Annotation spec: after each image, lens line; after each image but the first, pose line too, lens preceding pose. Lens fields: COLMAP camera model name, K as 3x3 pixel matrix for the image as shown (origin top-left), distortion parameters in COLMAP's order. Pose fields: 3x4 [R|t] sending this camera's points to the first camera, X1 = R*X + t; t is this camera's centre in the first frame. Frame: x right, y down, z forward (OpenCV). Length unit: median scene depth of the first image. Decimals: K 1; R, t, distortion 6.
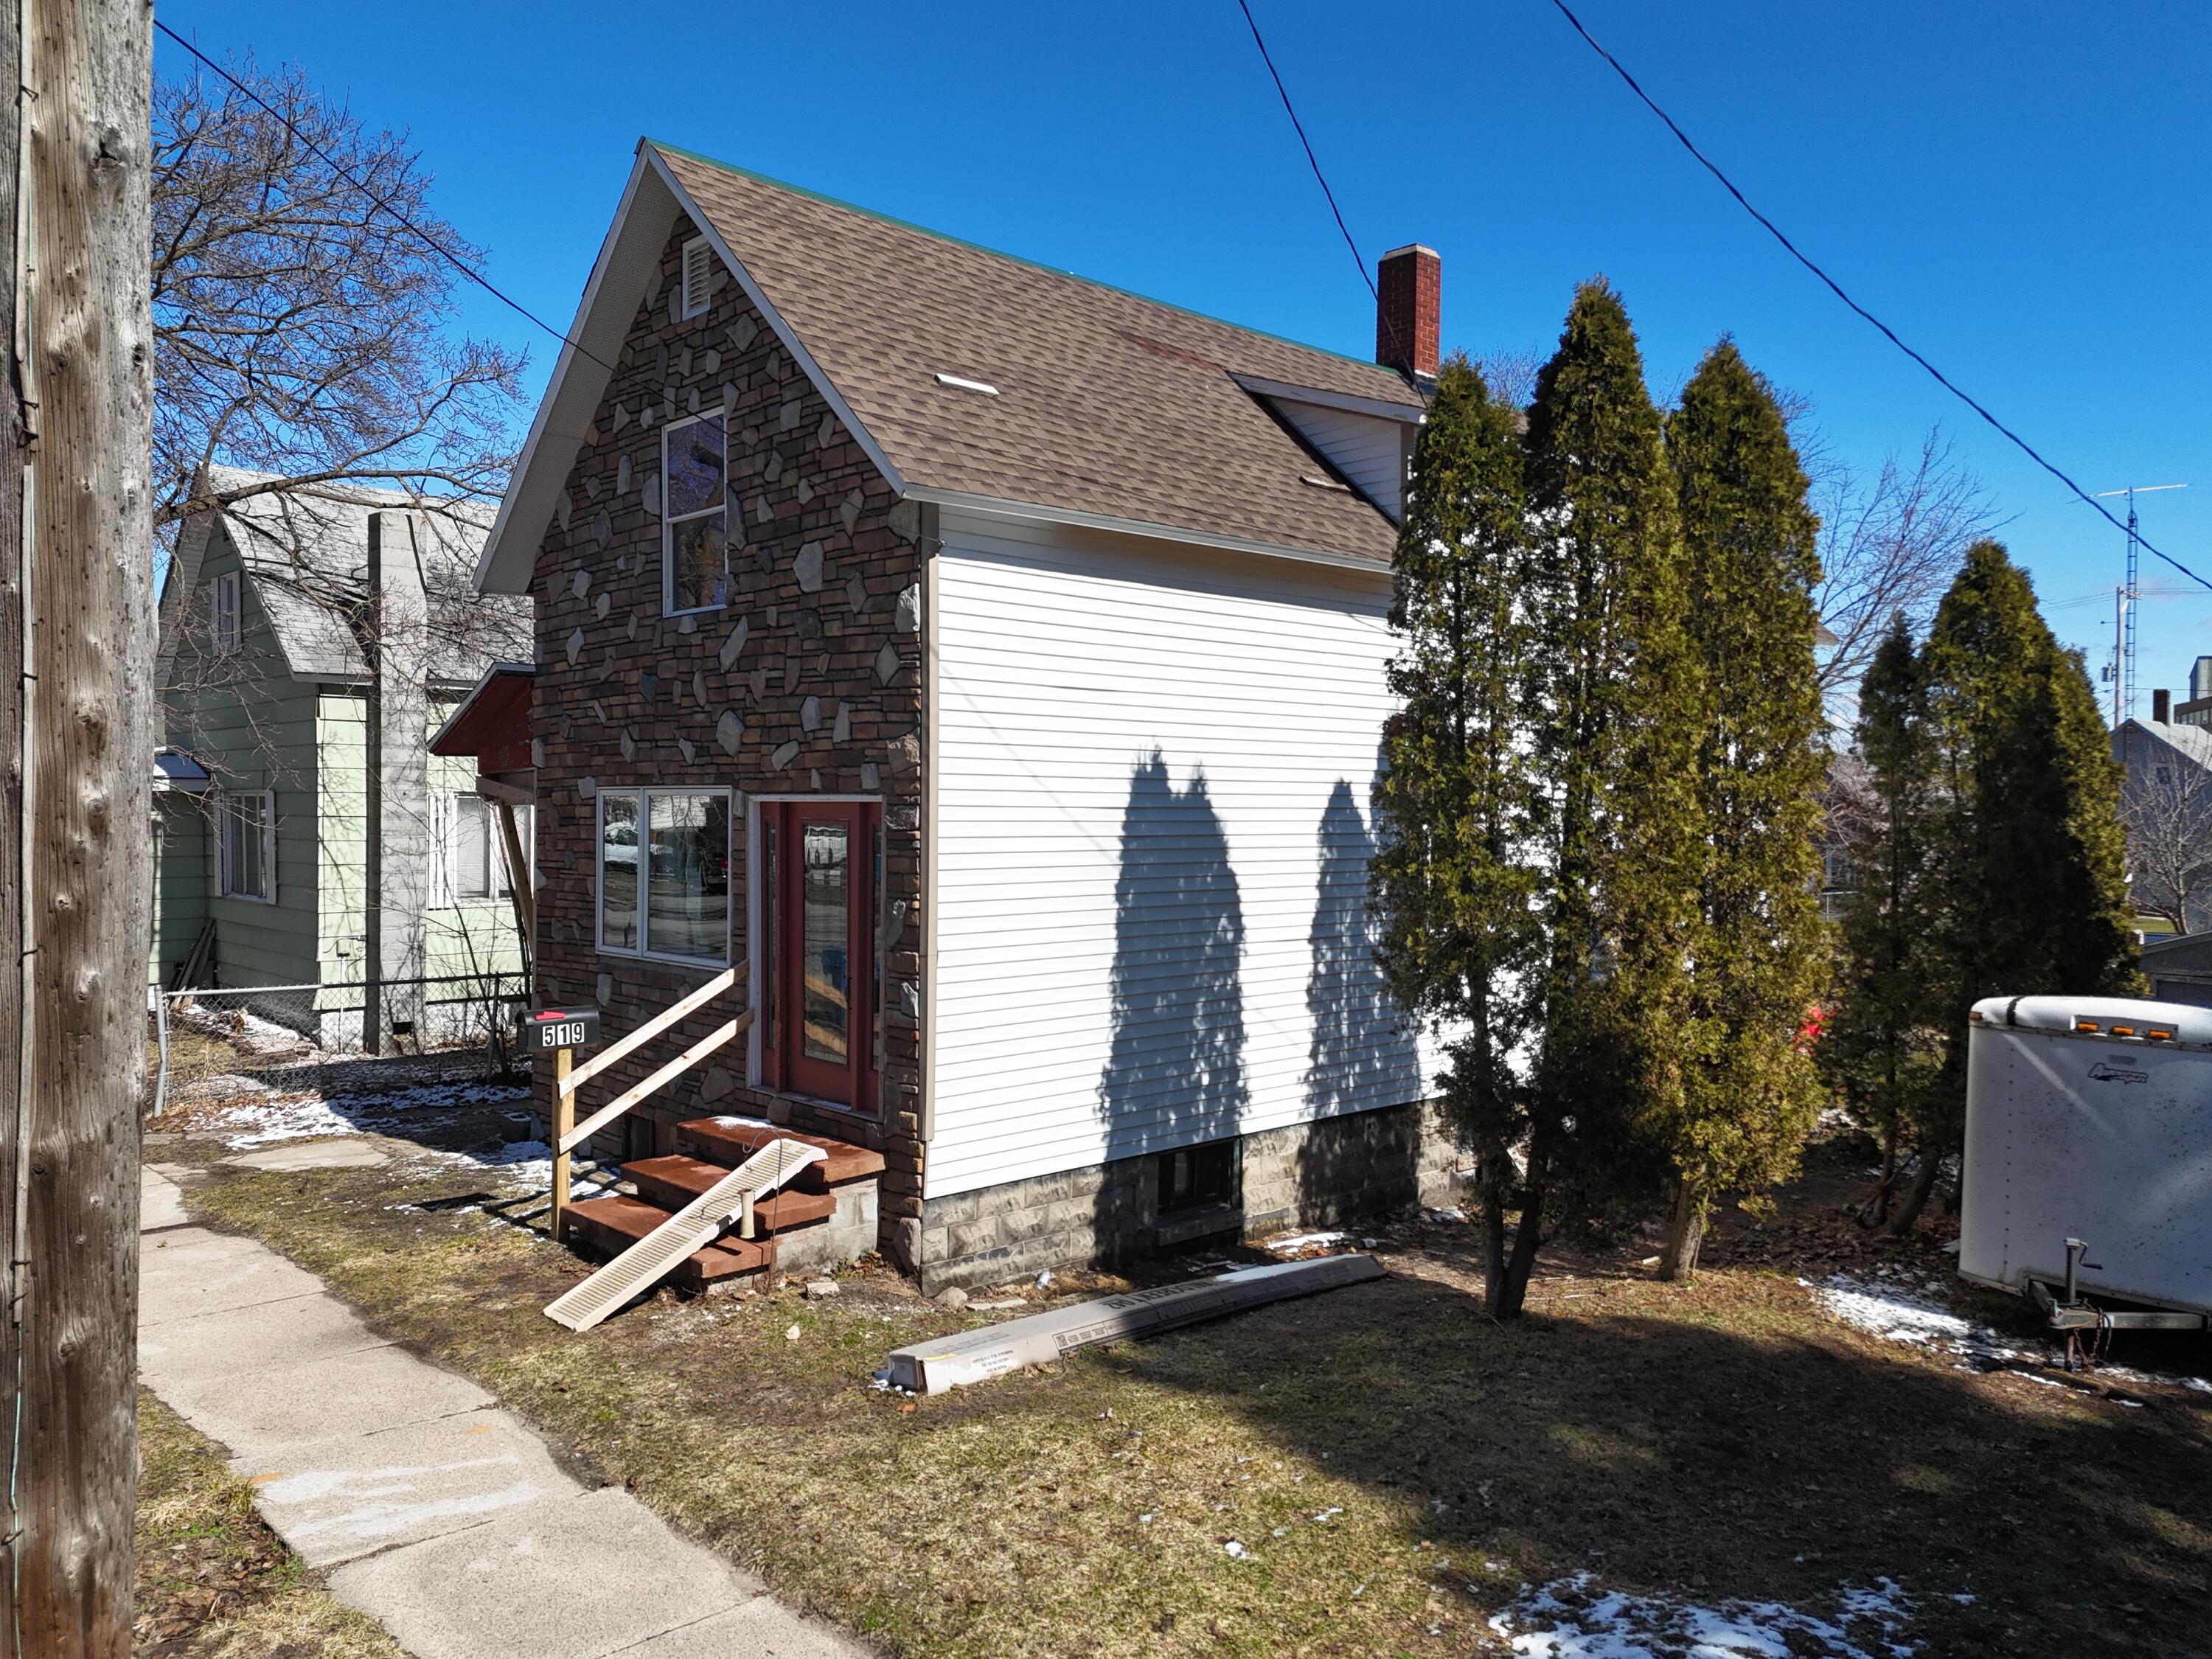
lens RADIAL K [[1596.2, 0, 1106.0], [0, 1596.2, 829.5], [0, 0, 1]] dist [0.087955, -0.092070]
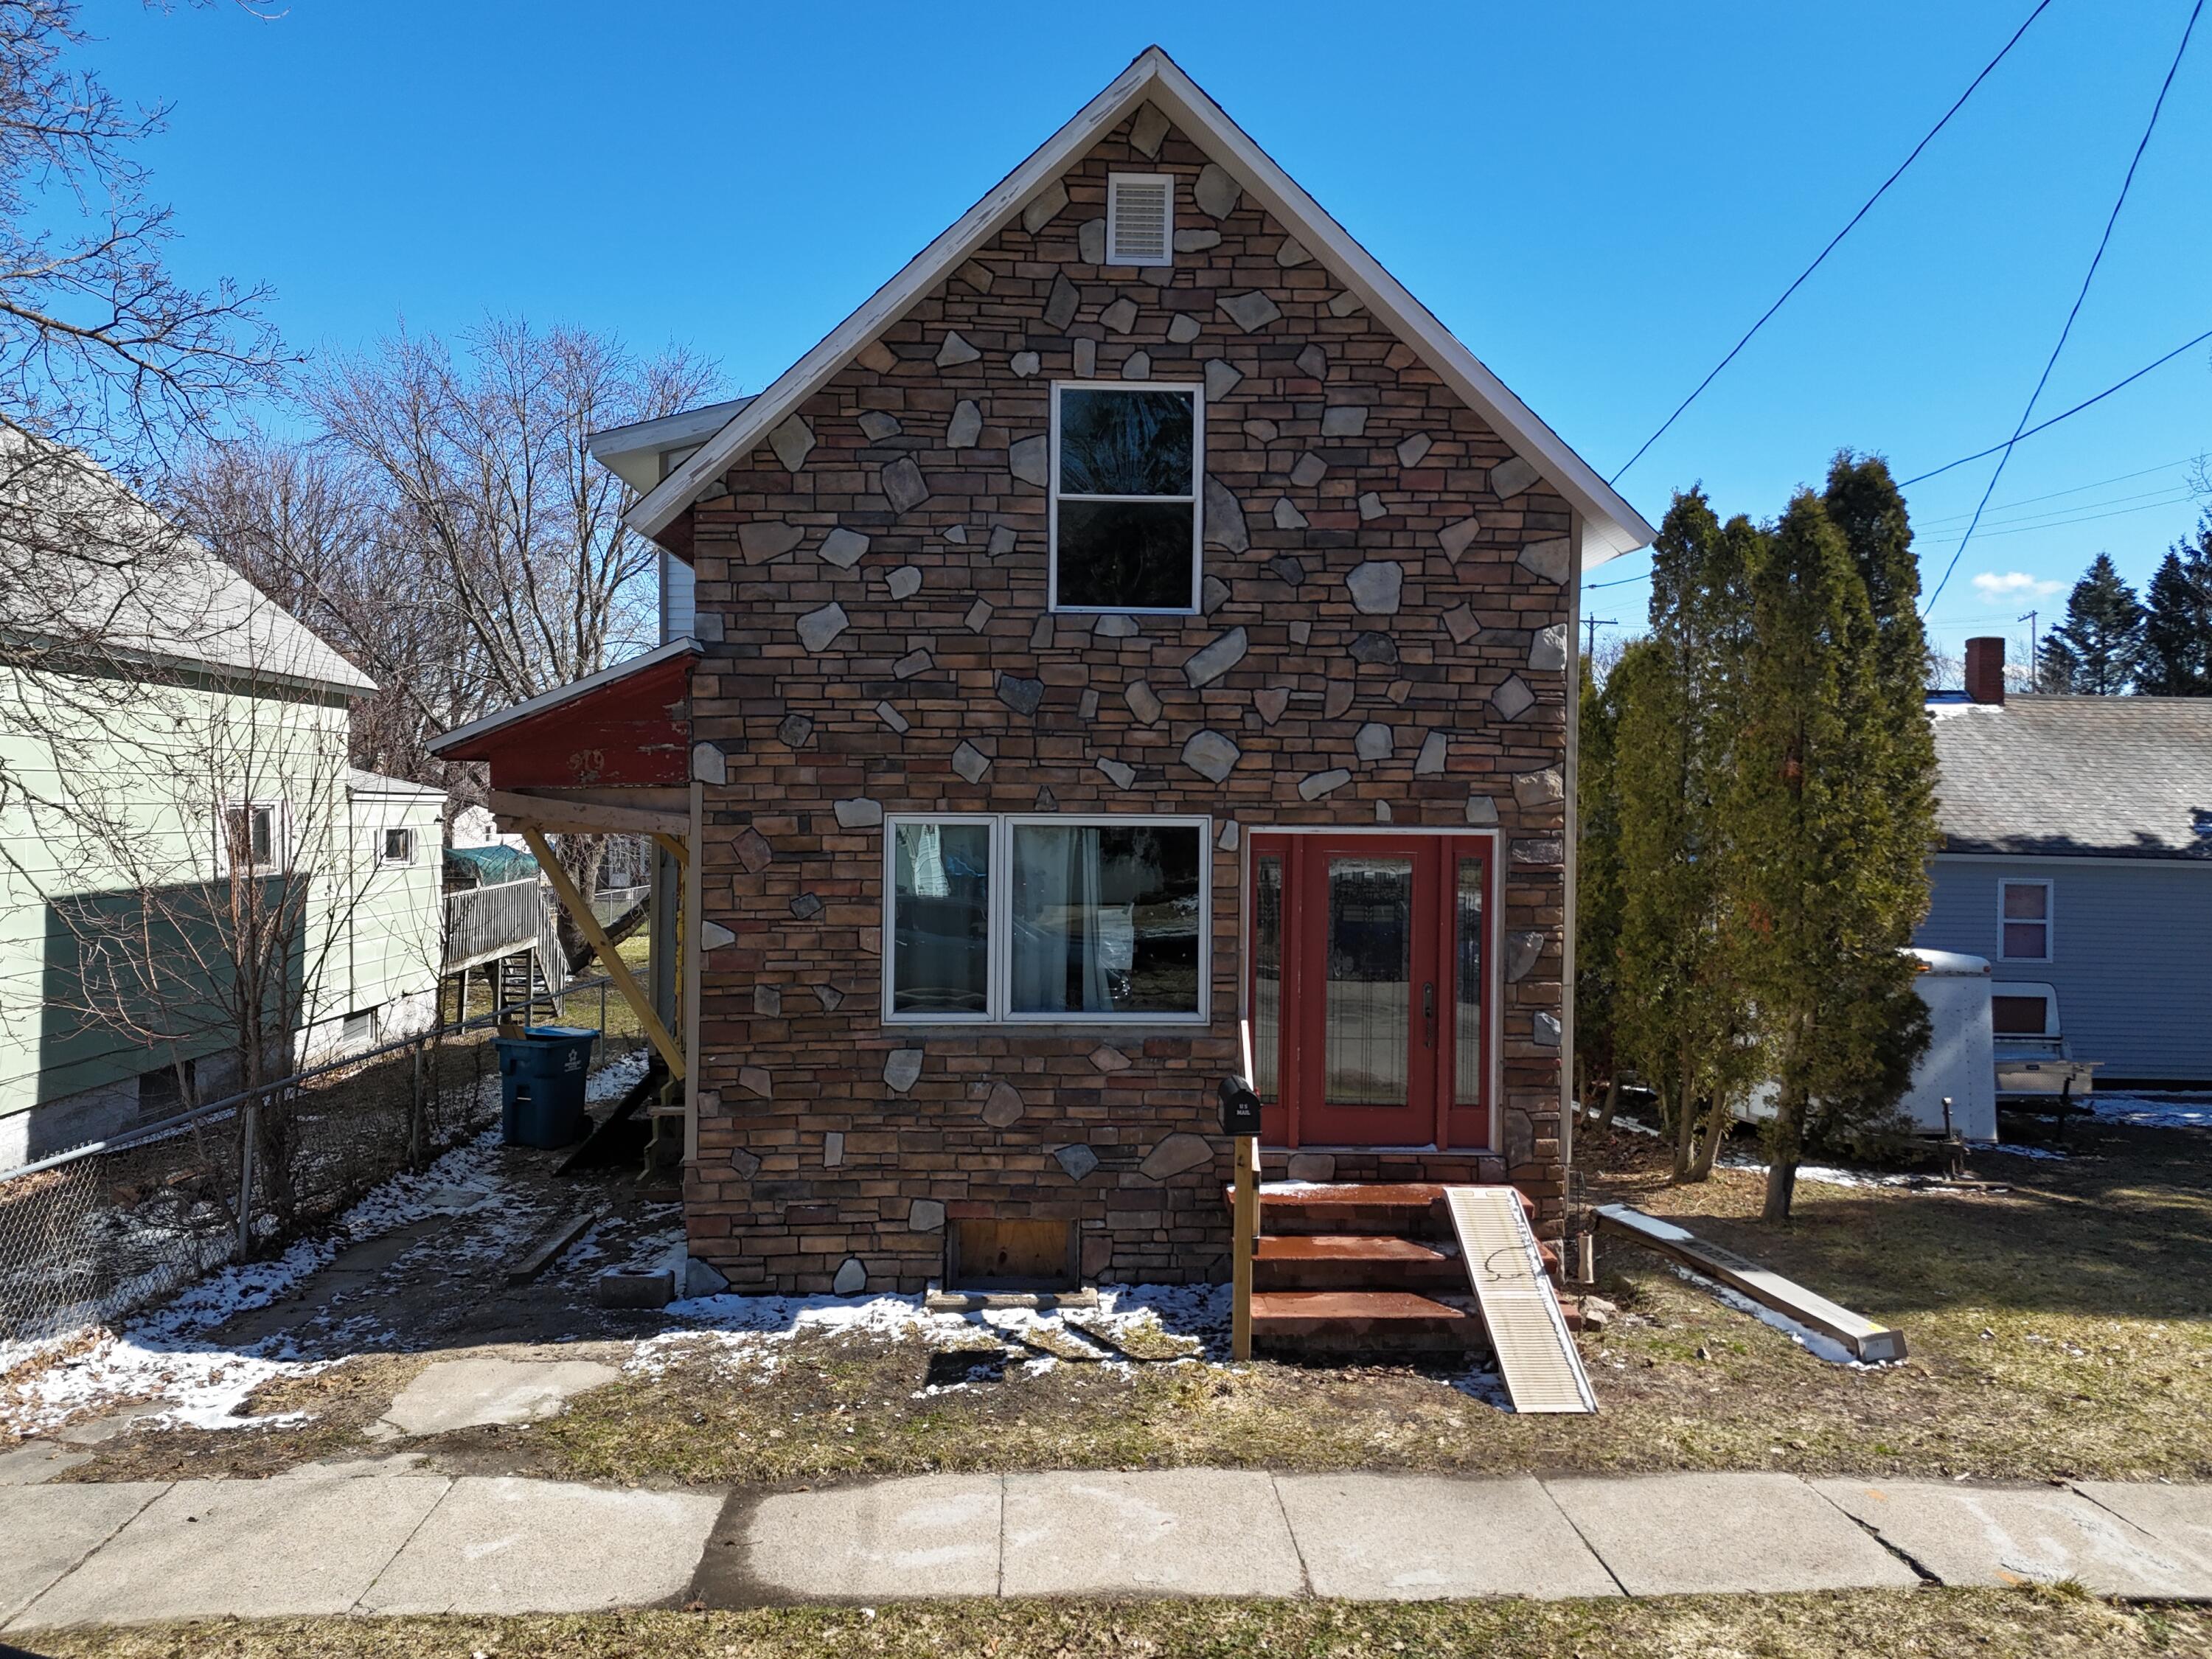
lens RADIAL K [[1596.2, 0, 1106.0], [0, 1596.2, 829.5], [0, 0, 1]] dist [0.087955, -0.092070]
pose [[0.655801, -0.009972, 0.754868, -1.007274], [0.008130, 0.999948, 0.006146, -0.027757], [-0.754890, 0.002106, 0.655848, 0.501145]]
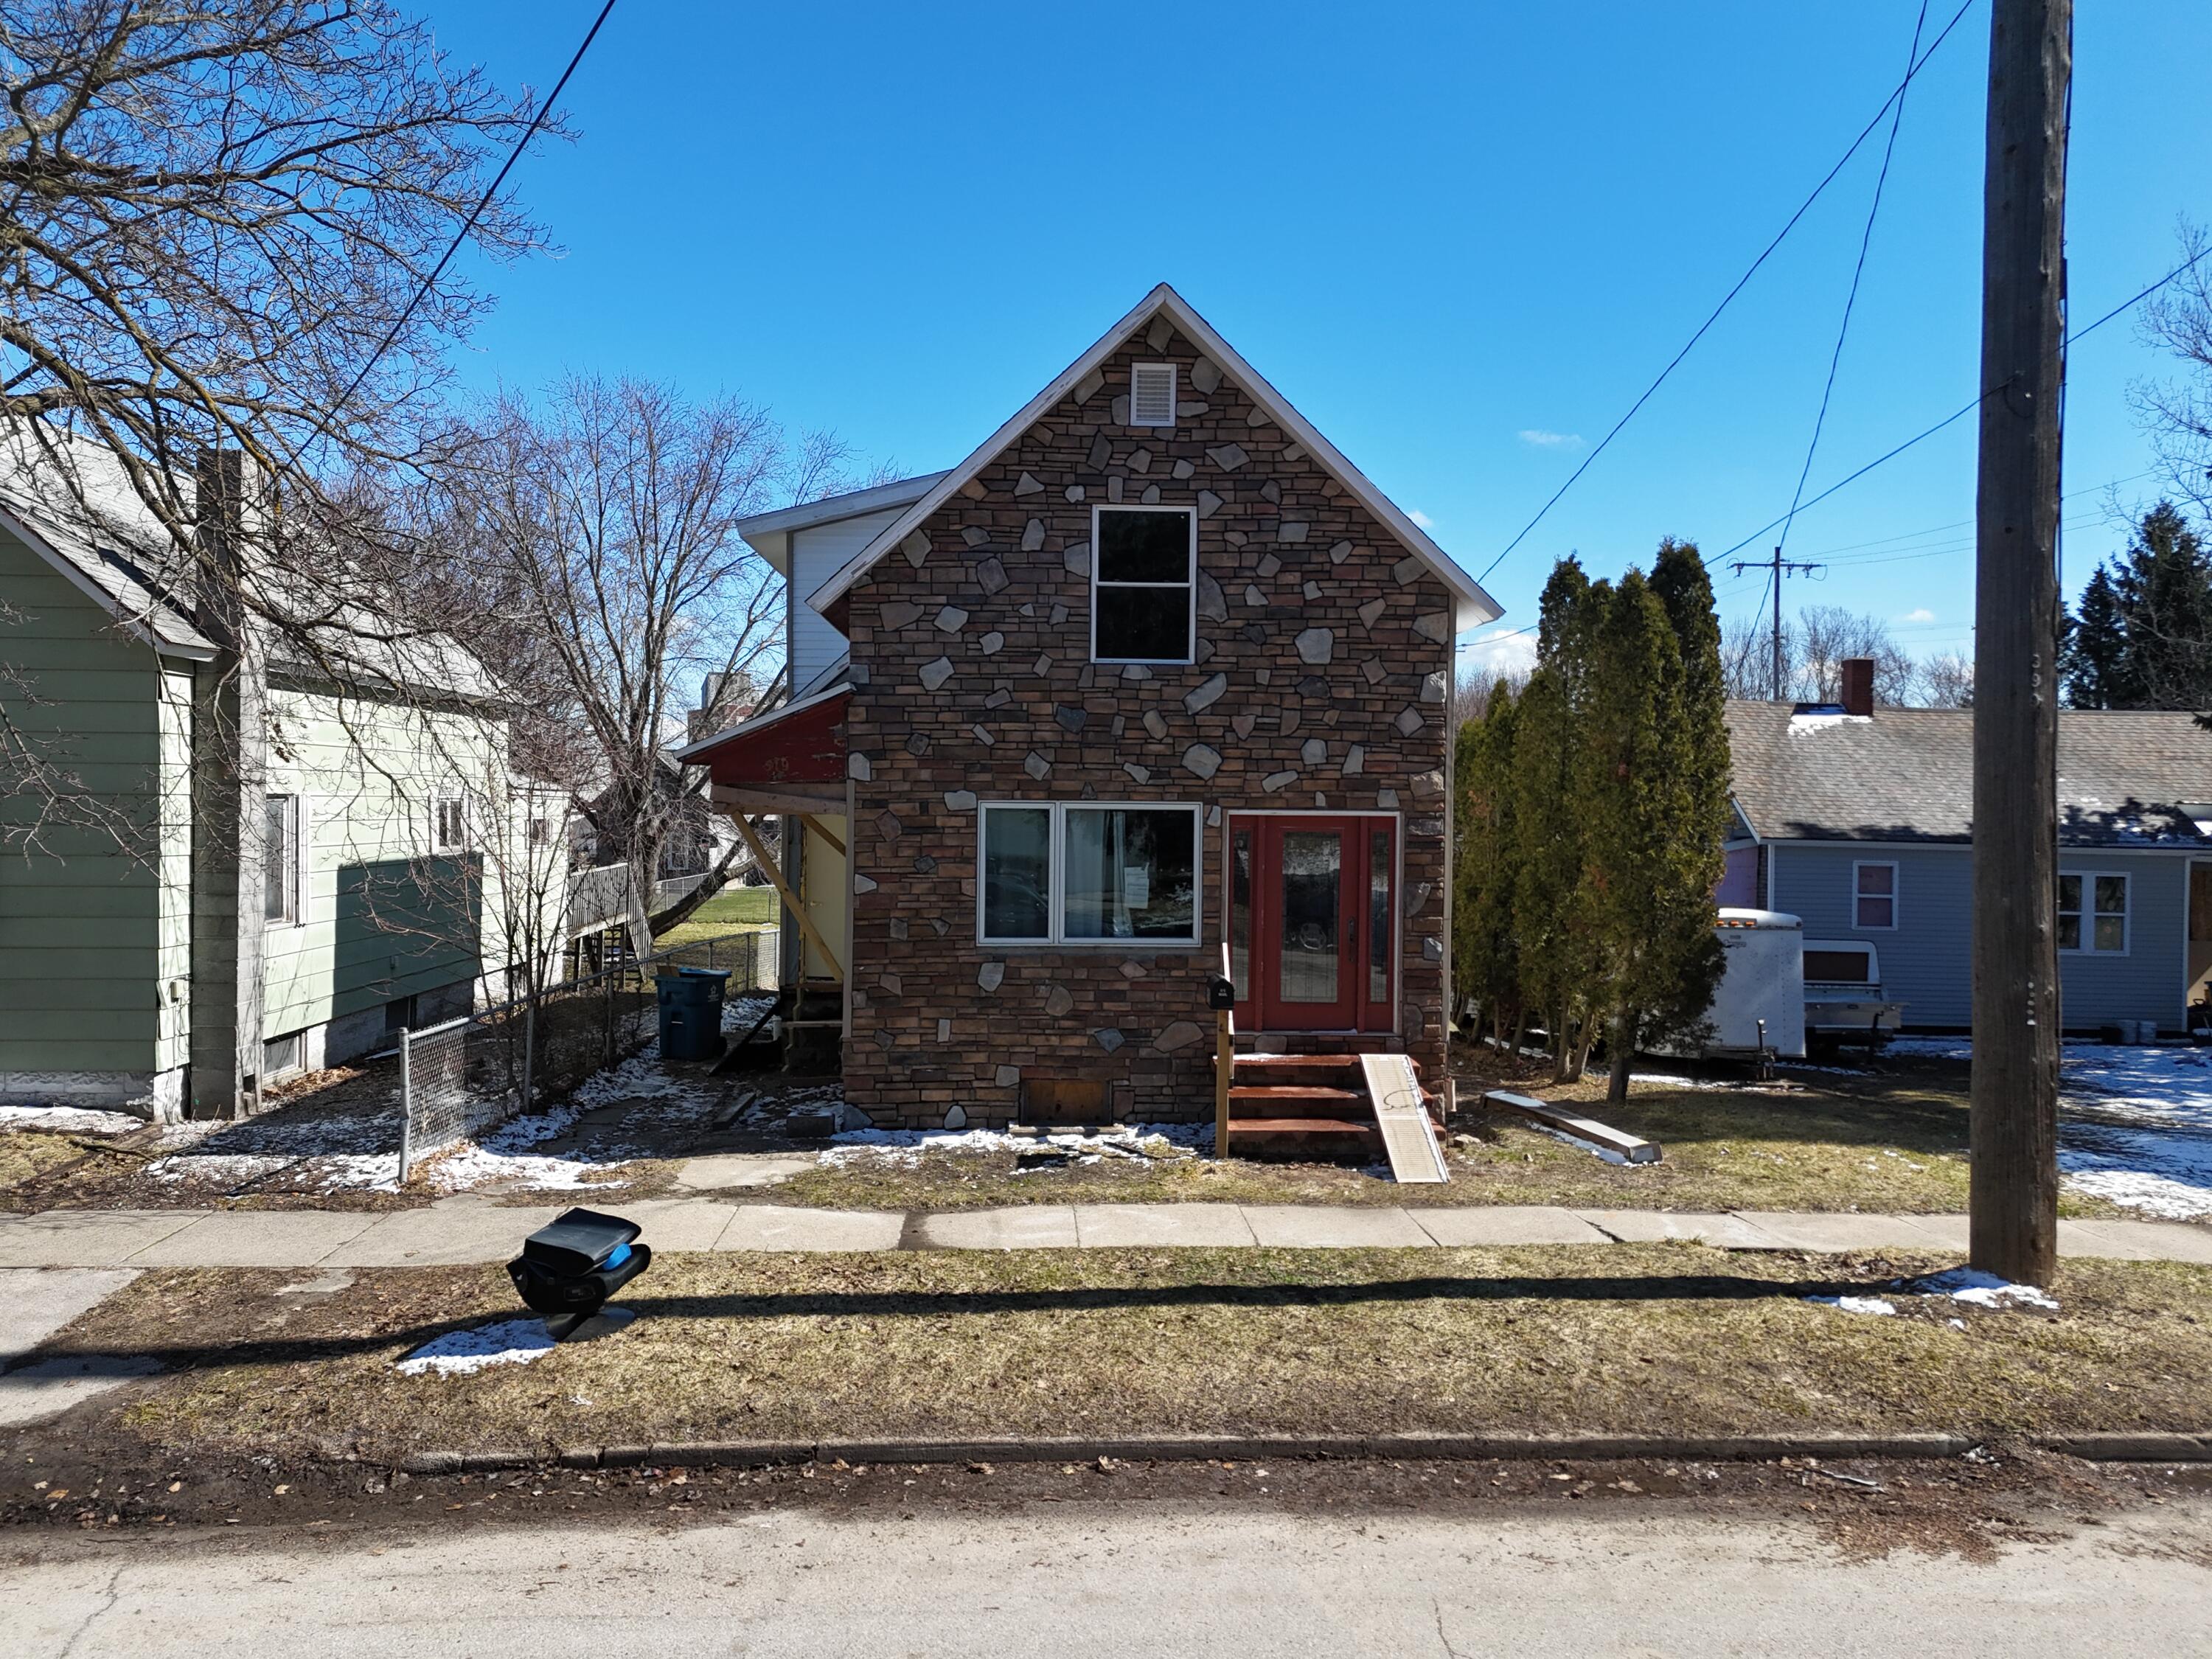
lens RADIAL K [[1596.2, 0, 1106.0], [0, 1596.2, 829.5], [0, 0, 1]] dist [0.087955, -0.092070]
pose [[0.652237, -0.009357, 0.757957, -1.349653], [0.008077, 0.999953, 0.005394, -0.014461], [-0.757972, 0.002604, 0.652282, 0.239735]]
